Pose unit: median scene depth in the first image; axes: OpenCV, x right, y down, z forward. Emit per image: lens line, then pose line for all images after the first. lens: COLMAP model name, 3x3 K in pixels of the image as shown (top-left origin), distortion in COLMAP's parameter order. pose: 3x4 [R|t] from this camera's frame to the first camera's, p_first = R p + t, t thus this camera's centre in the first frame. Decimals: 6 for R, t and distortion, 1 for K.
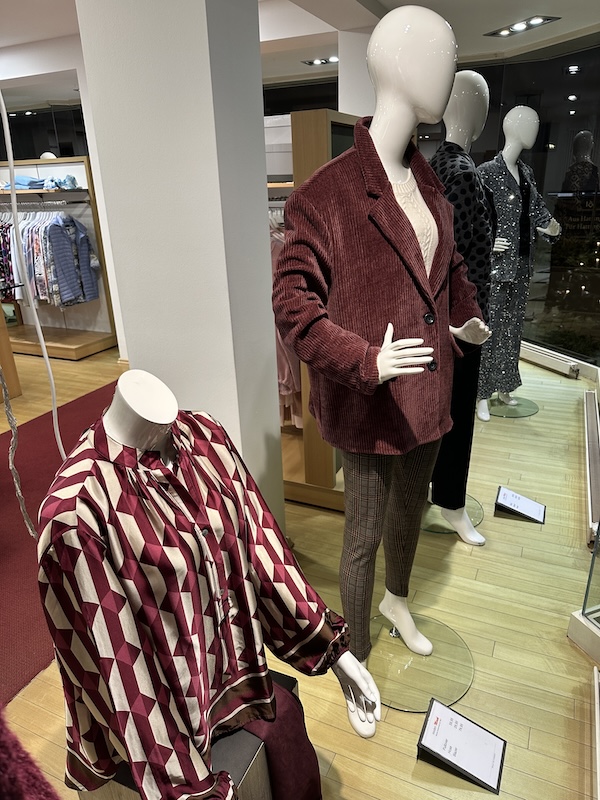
lens RADIAL K [[562.3, 0, 300.0], [0, 562.3, 400.0], [0, 0, 1]] dist [0.025553, -0.036586]
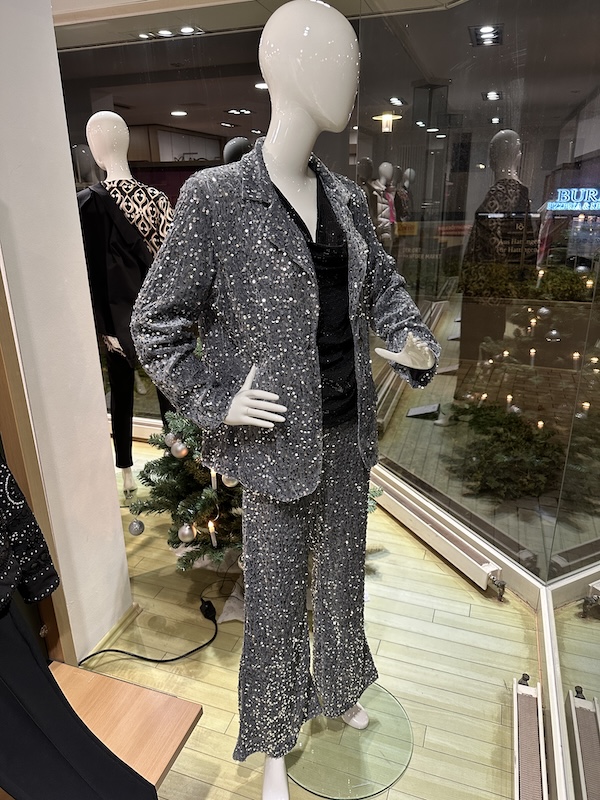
lens RADIAL K [[562.3, 0, 300.0], [0, 562.3, 400.0], [0, 0, 1]] dist [0.025553, -0.036586]
pose [[0.995429, -0.014656, 0.094378, 0.285084], [0.016917, 0.999588, -0.023202, -0.223720], [-0.093999, 0.024692, 0.995266, 0.544193]]
